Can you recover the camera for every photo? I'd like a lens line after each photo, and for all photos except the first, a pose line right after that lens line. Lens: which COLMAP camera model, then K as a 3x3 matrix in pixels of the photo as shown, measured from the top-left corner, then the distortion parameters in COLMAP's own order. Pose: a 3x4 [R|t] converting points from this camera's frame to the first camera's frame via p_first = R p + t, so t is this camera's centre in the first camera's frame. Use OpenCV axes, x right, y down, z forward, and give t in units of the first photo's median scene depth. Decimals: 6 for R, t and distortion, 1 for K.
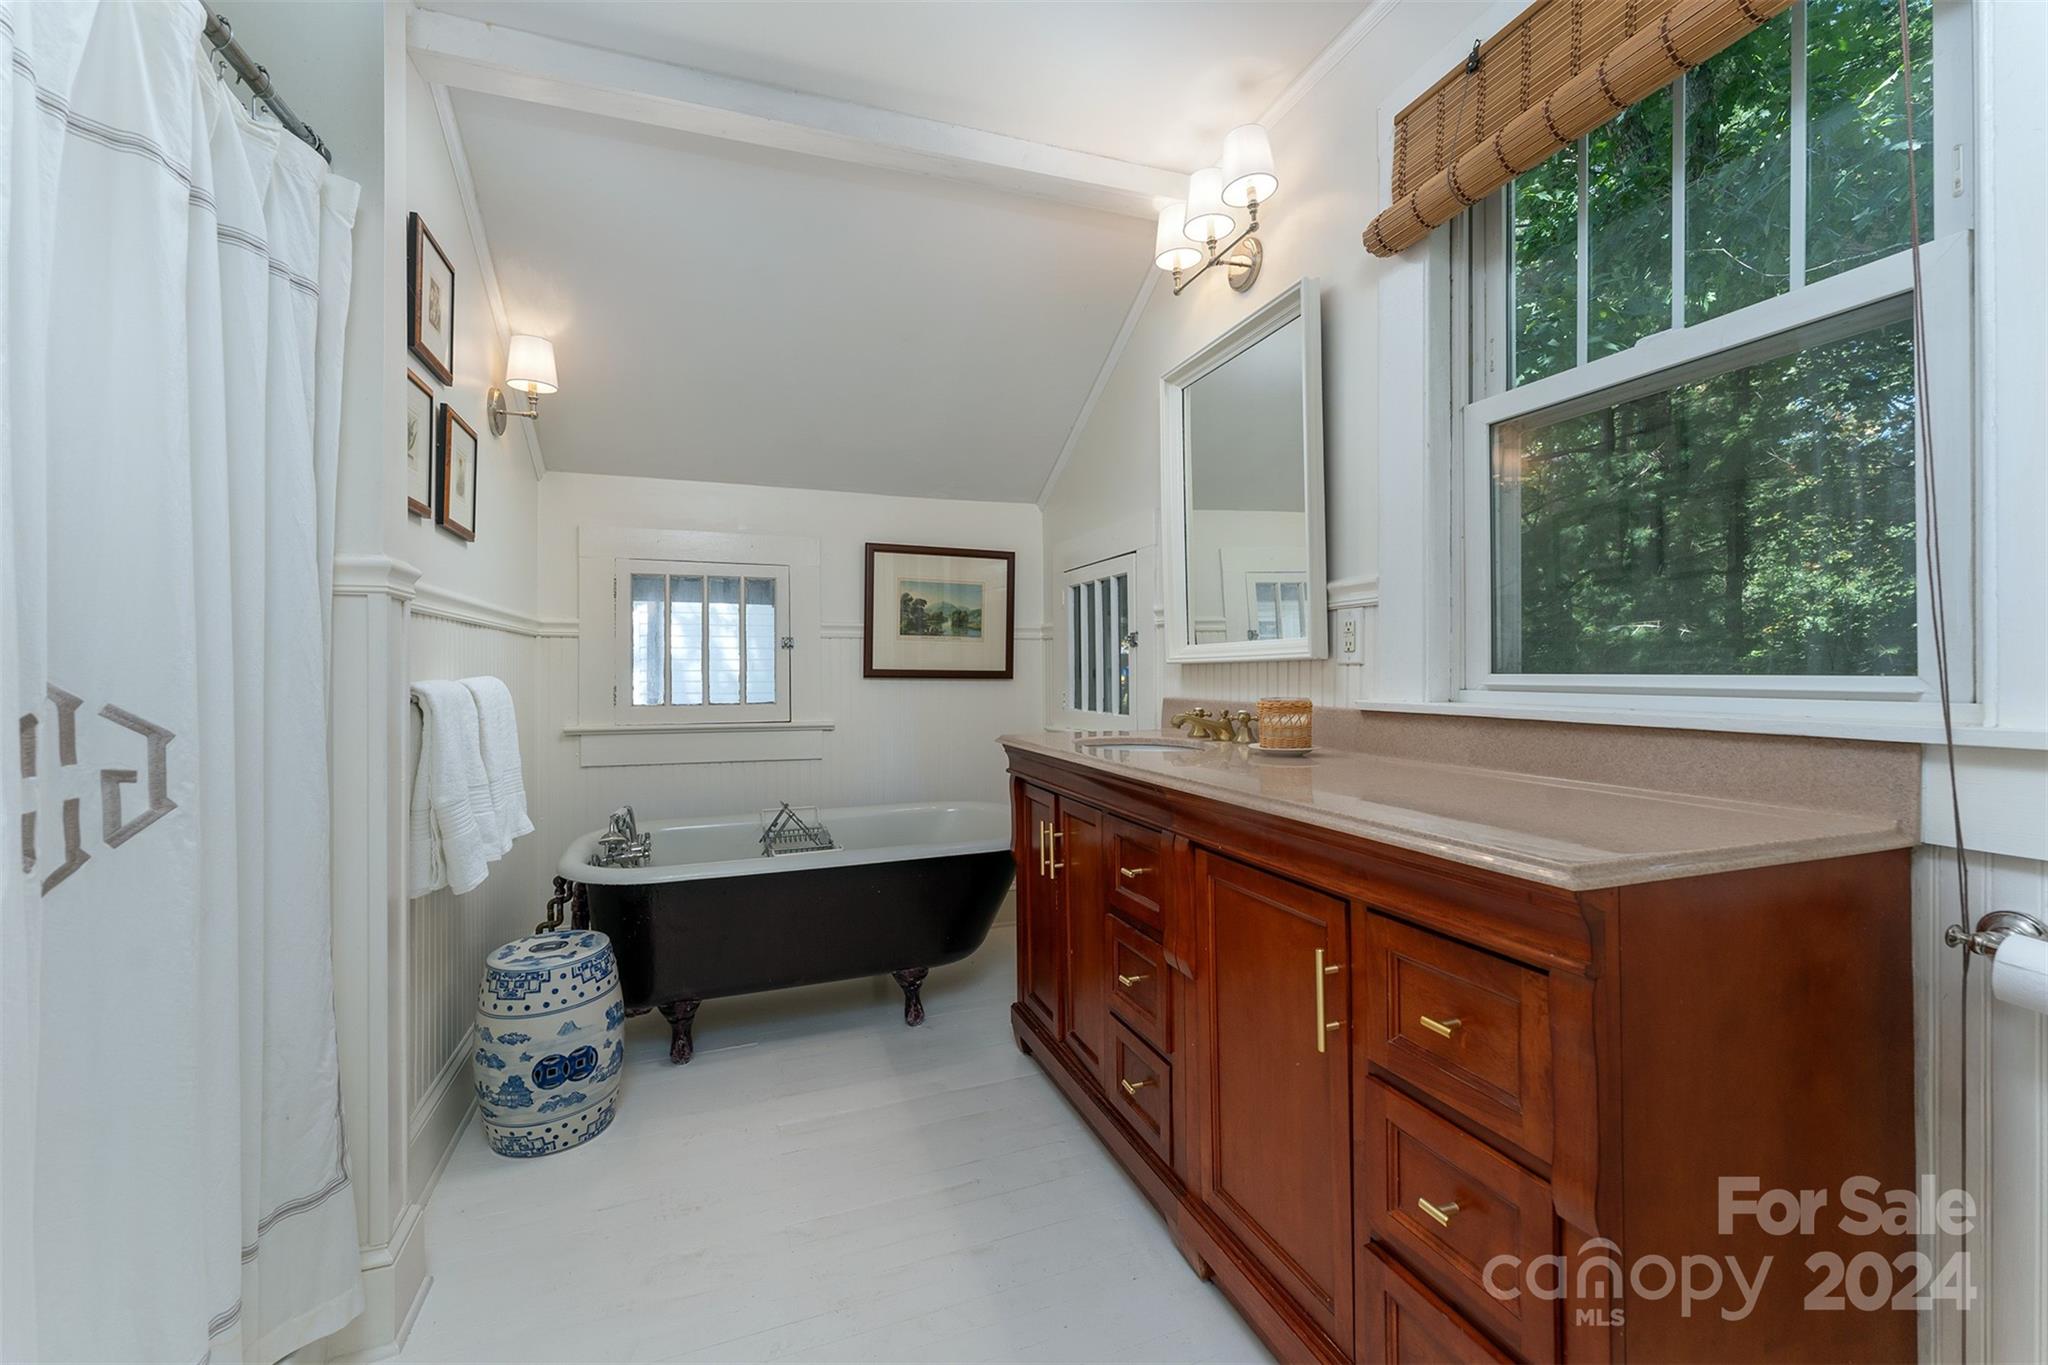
lens RADIAL K [[832.1, 0, 1028.7], [0, 832.1, 674.5], [0, 0, 1]] dist [-0.000314, -0.001646]
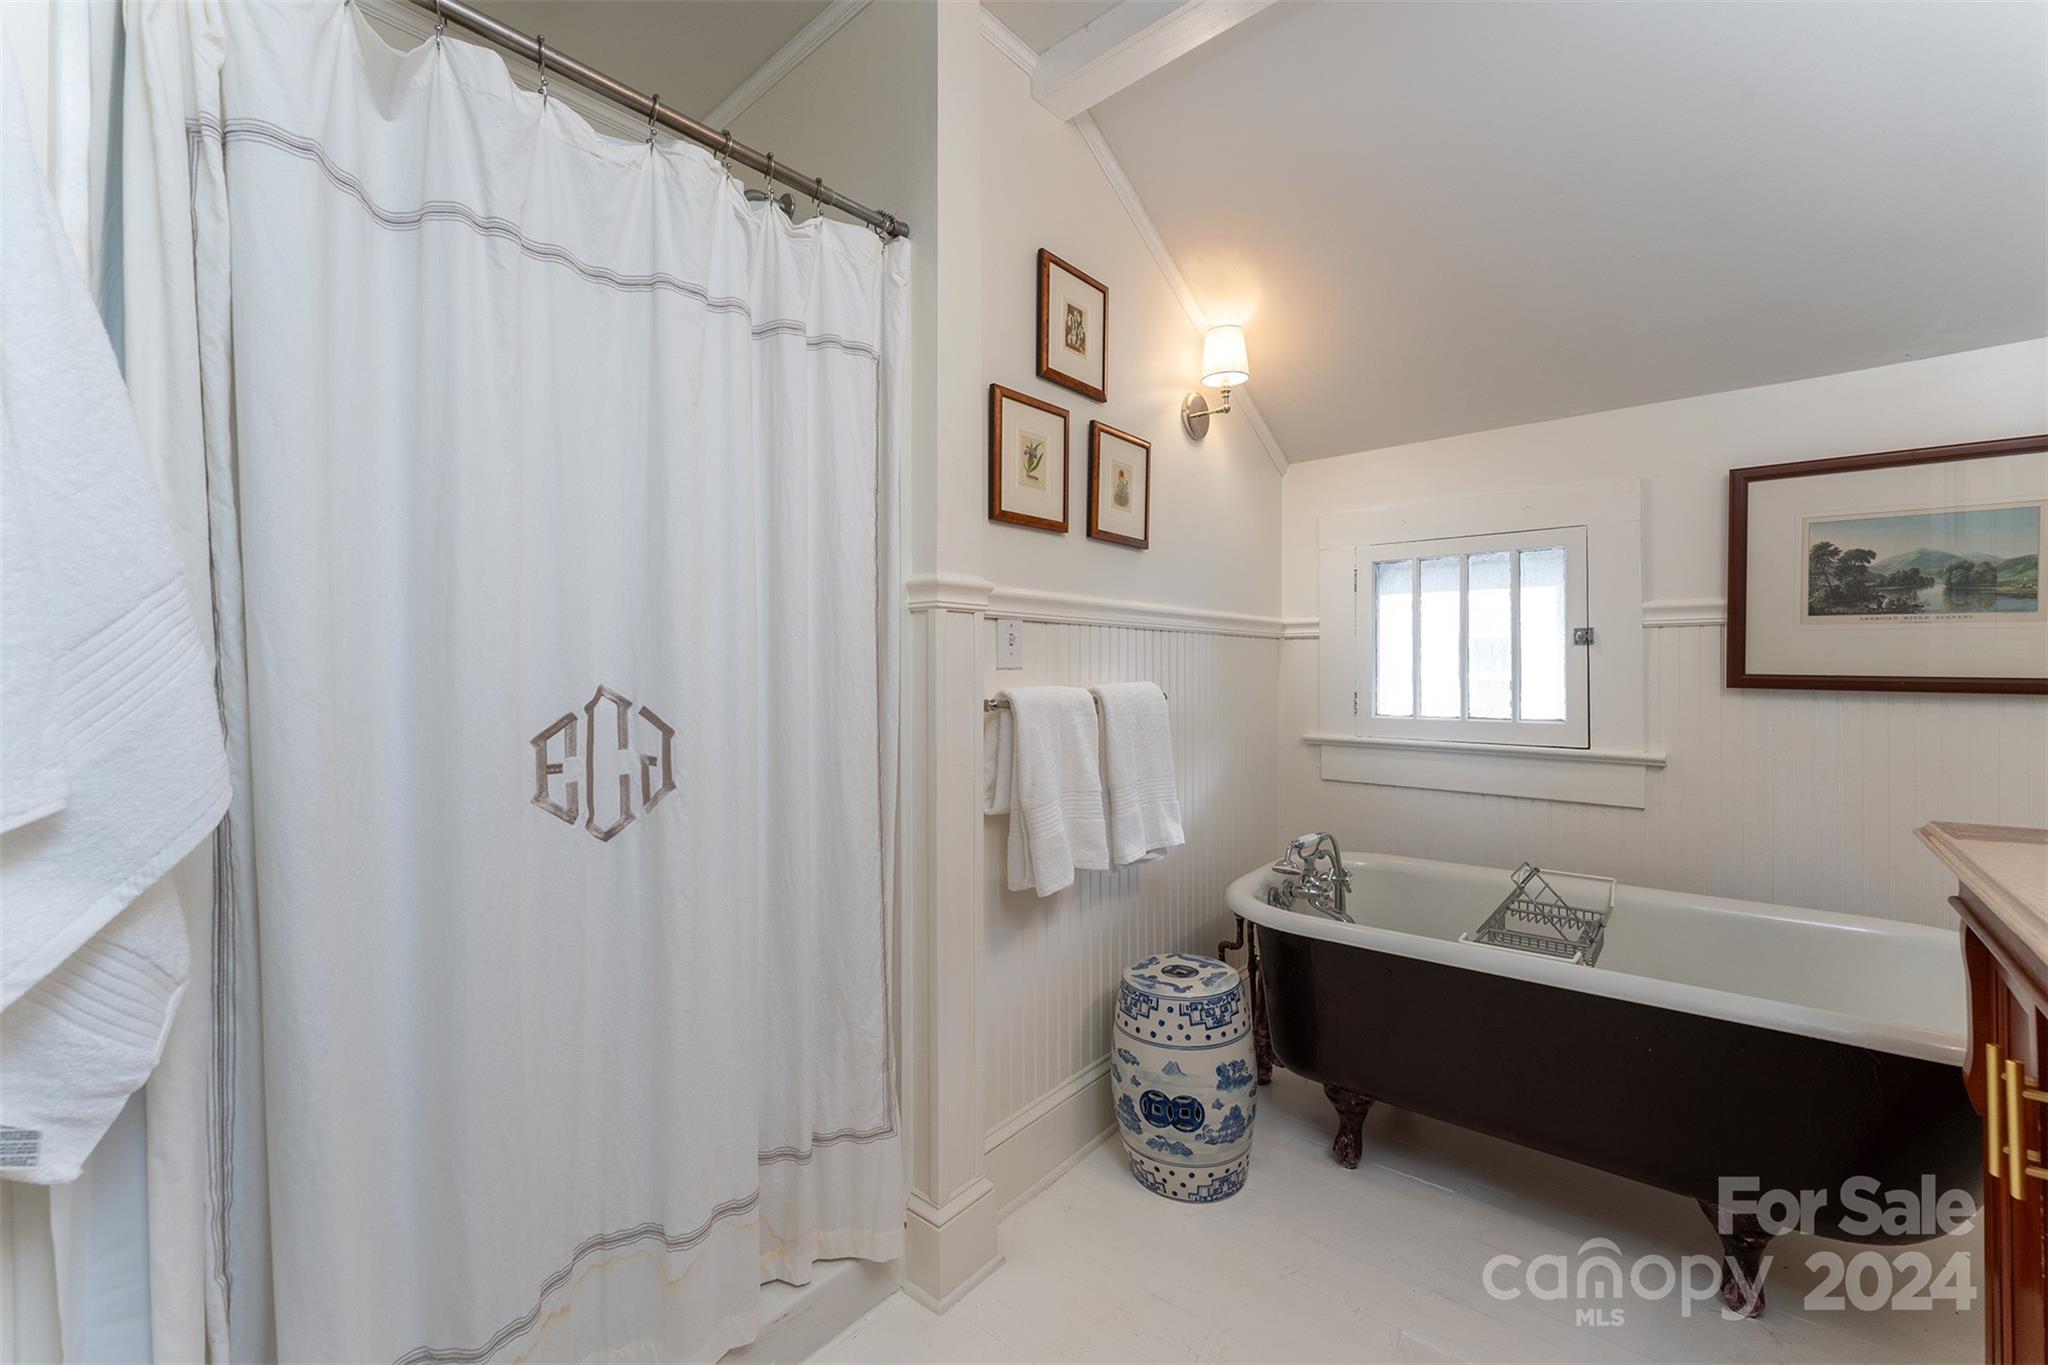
lens RADIAL K [[832.1, 0, 1019.2], [0, 832.1, 670.6], [0, 0, 1]] dist [-0.000314, -0.001646]
pose [[0.473402, 0.002456, -0.880843, 0.166425], [-0.004728, 0.999989, 0.000247, -0.011126], [0.880834, 0.004048, 0.473408, 0.409188]]
